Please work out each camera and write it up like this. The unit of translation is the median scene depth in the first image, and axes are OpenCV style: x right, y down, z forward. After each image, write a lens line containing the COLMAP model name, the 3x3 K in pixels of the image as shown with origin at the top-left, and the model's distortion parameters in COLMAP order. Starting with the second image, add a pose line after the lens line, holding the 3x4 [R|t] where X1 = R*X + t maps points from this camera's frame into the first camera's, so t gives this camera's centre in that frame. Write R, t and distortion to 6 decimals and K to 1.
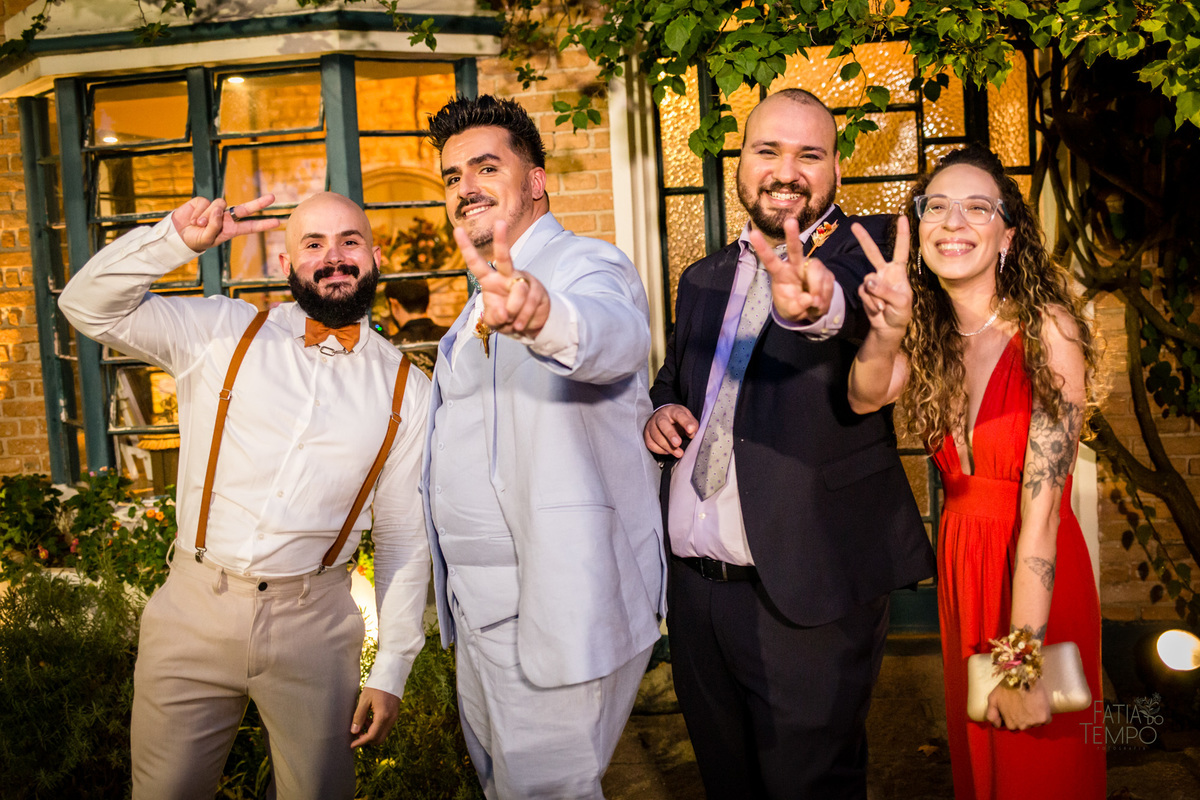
lens RADIAL K [[1280.1, 0, 613.3], [0, 1280.1, 353.6], [0, 0, 1]] dist [-0.067667, 0.014077]
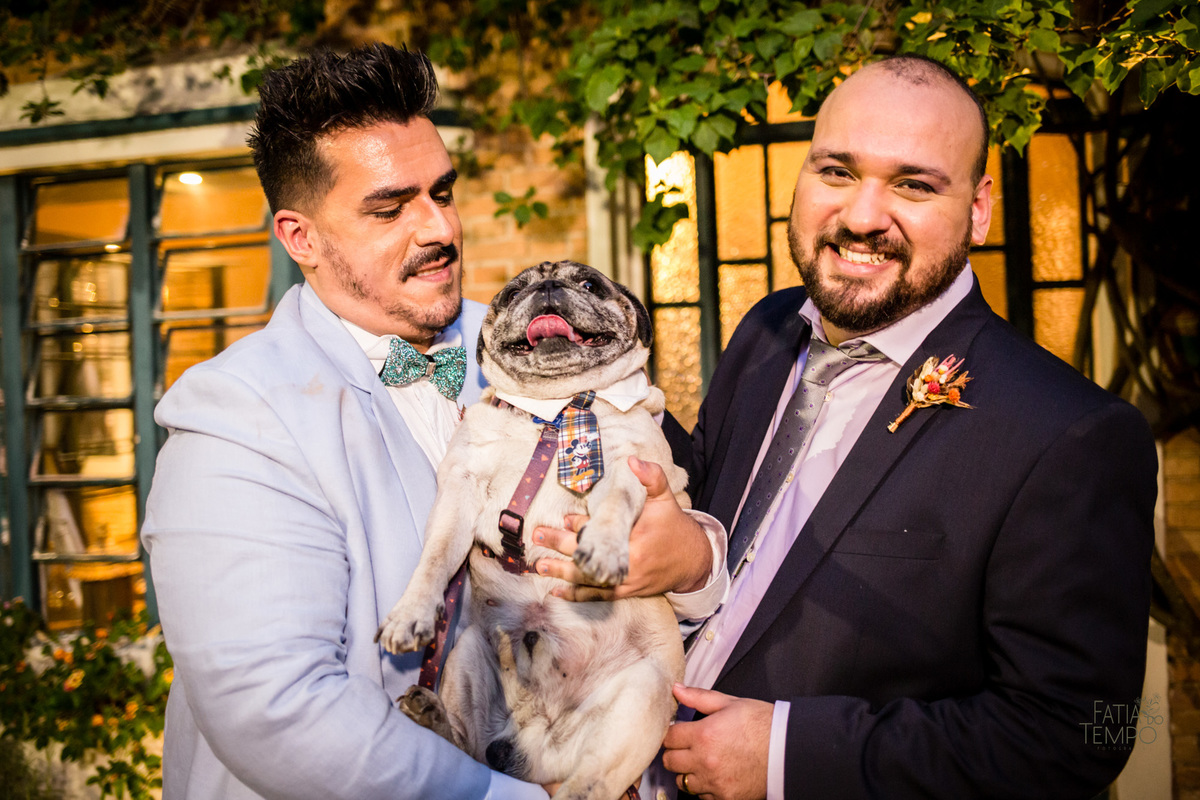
lens RADIAL K [[1204.9, 0, 570.1], [0, 1204.9, 384.1], [0, 0, 1]] dist [-0.079937, 0.066427]
pose [[0.994398, 0.018906, -0.103992, 0.076527], [-0.026640, 0.996940, -0.073491, -0.011620], [0.102284, 0.075850, 0.991859, 0.194516]]
